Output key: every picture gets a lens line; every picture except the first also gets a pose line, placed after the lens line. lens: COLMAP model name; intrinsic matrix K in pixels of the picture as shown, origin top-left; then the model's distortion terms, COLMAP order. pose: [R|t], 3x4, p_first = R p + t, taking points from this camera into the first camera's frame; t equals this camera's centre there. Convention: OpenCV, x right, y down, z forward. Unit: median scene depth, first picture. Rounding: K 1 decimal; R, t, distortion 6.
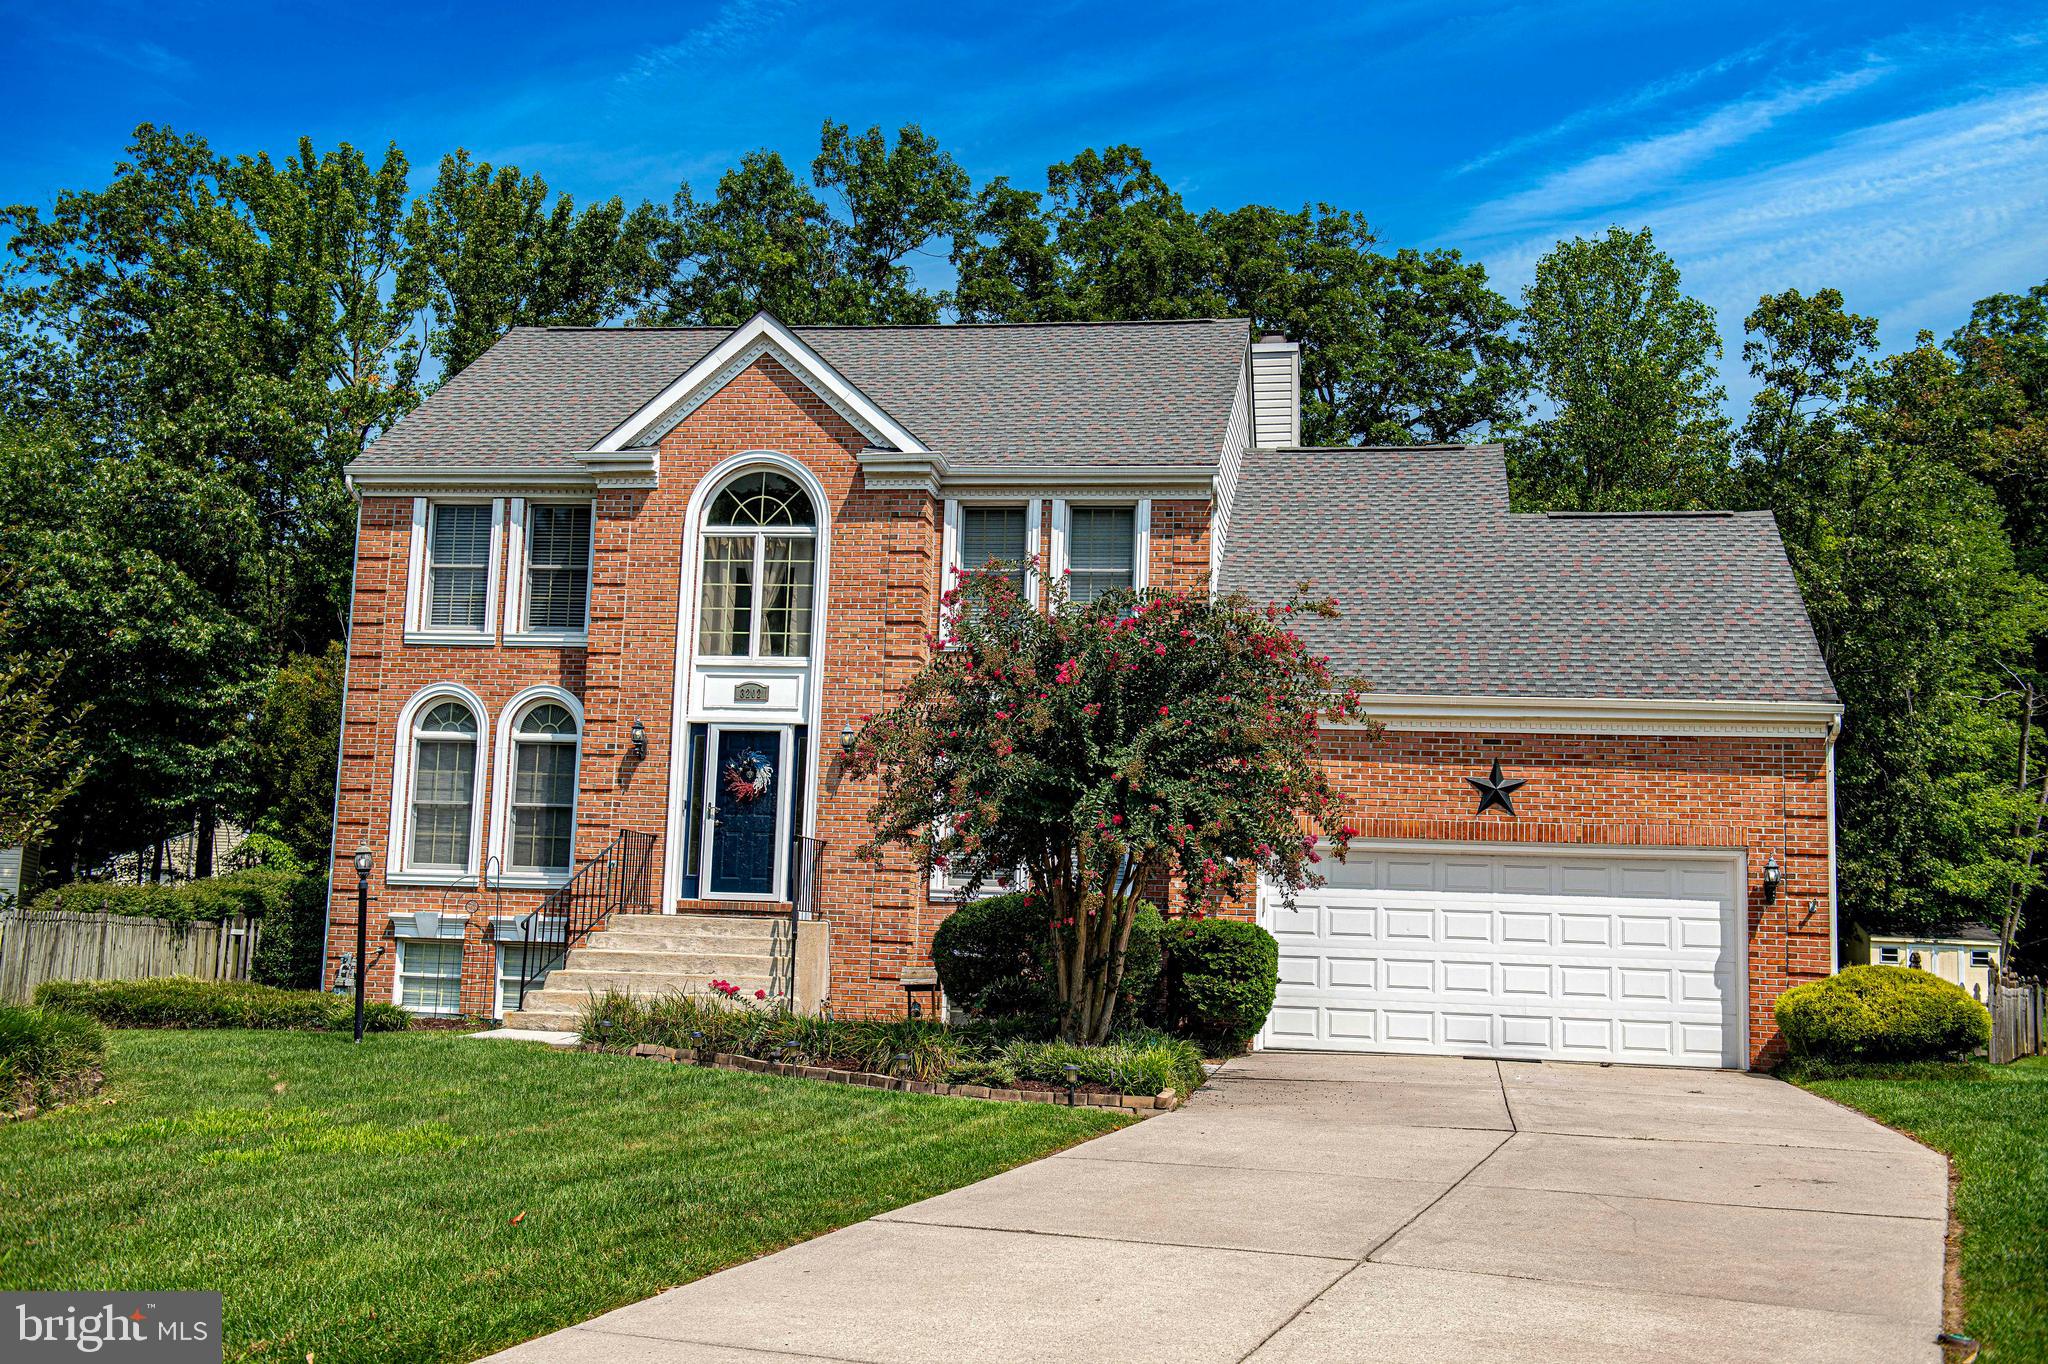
lens RADIAL K [[2486.3, 0, 1025.2], [0, 2486.3, 685.1], [0, 0, 1]] dist [0.072842, 0.000000]
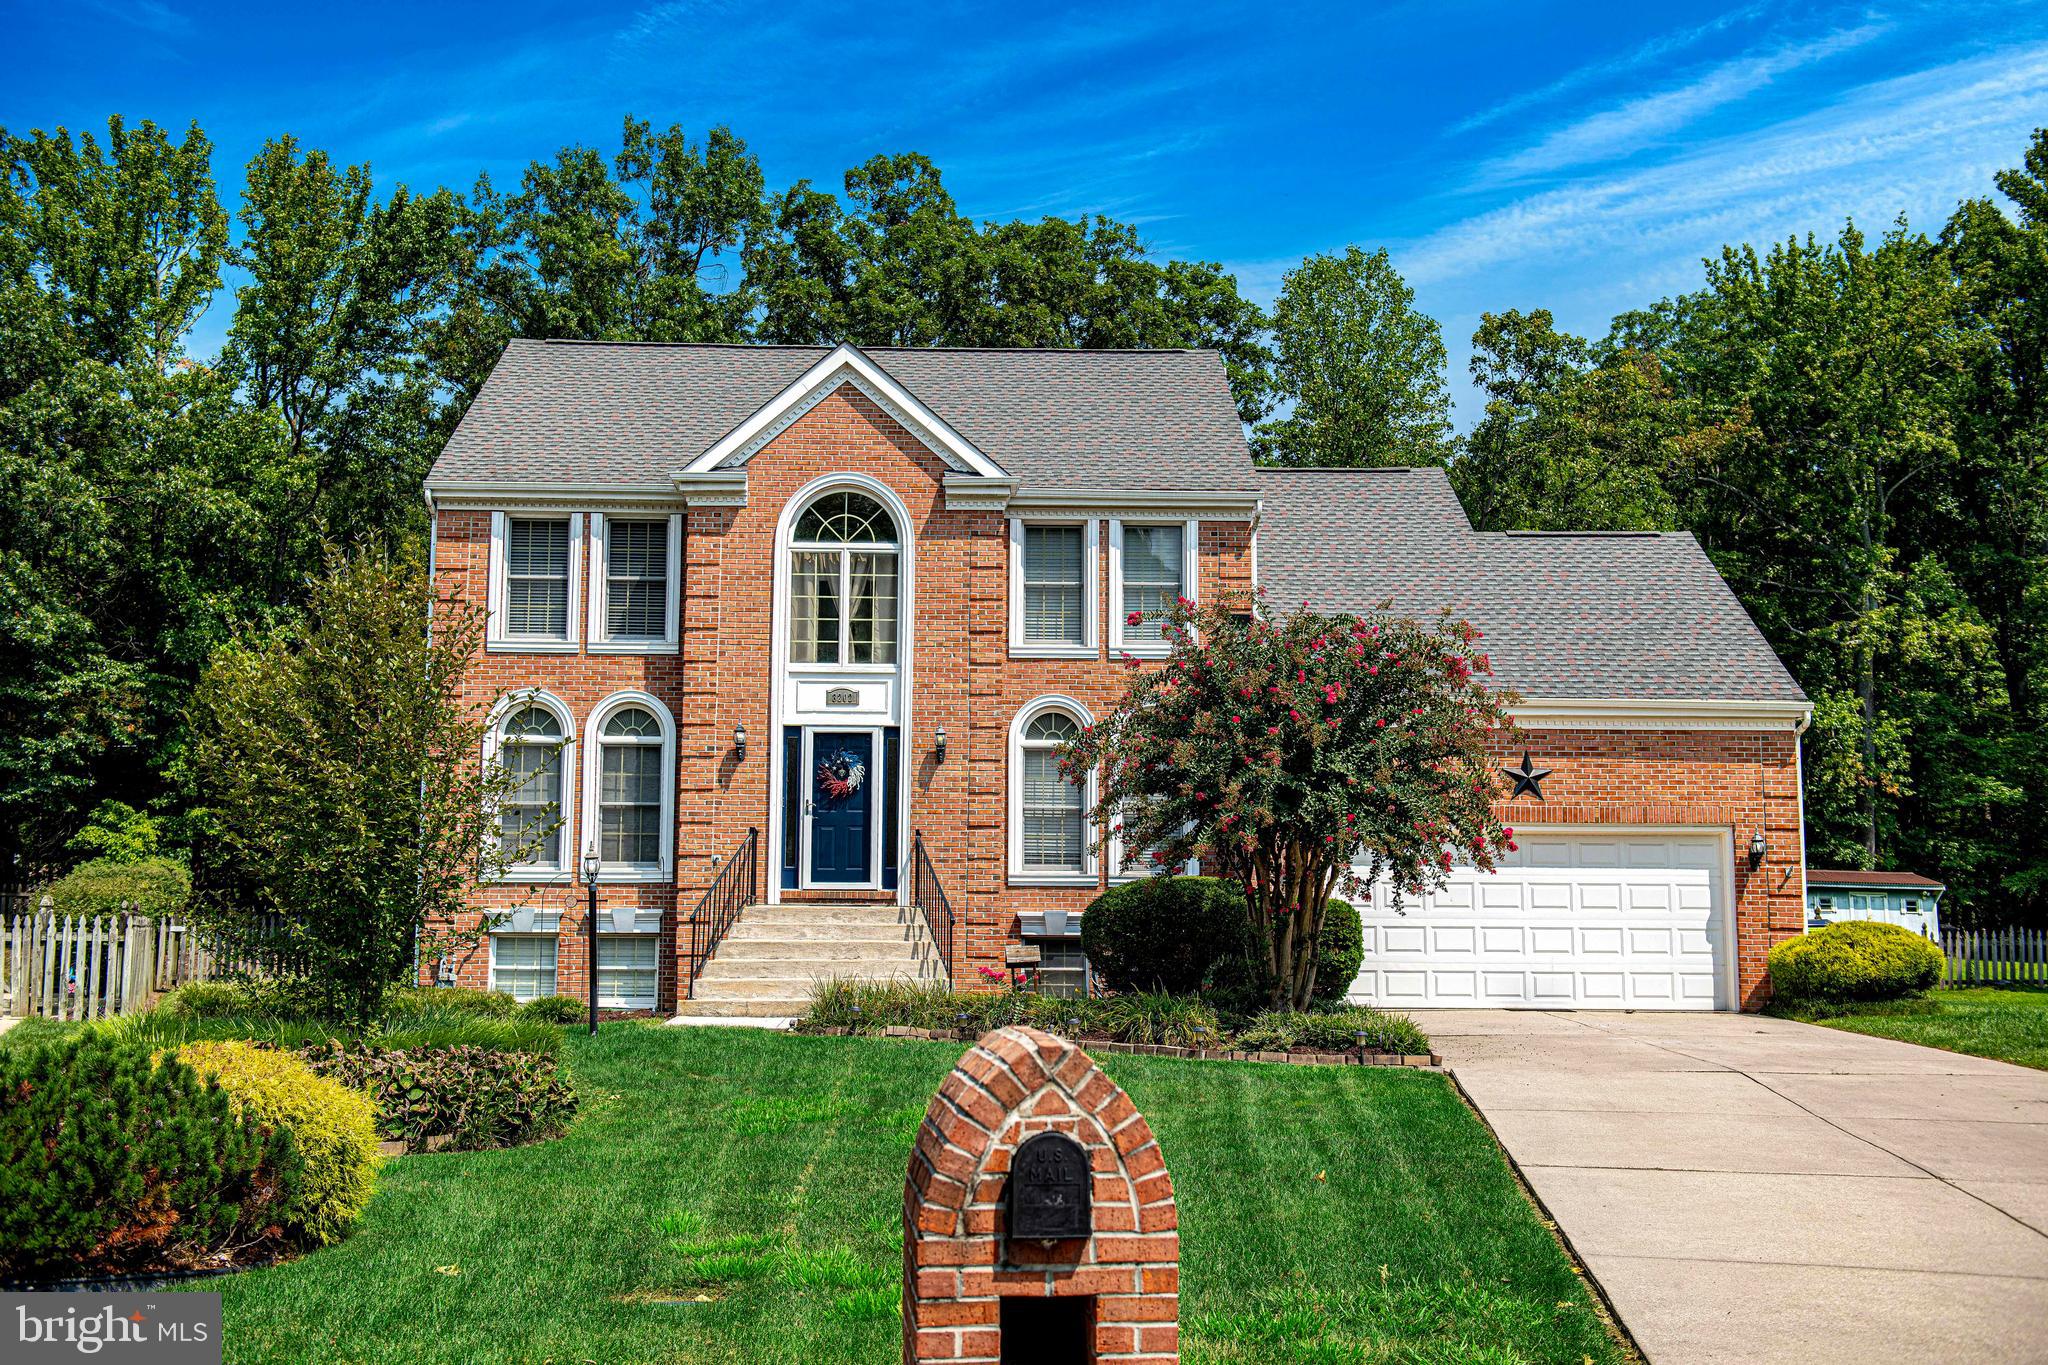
lens RADIAL K [[2486.3, 0, 1021.1], [0, 2486.3, 688.9], [0, 0, 1]] dist [0.072842, 0.000000]
pose [[0.974688, -0.008931, 0.223389, -0.271607], [0.004227, 0.999759, 0.021527, -0.023144], [-0.223527, -0.020037, 0.974492, -0.068986]]
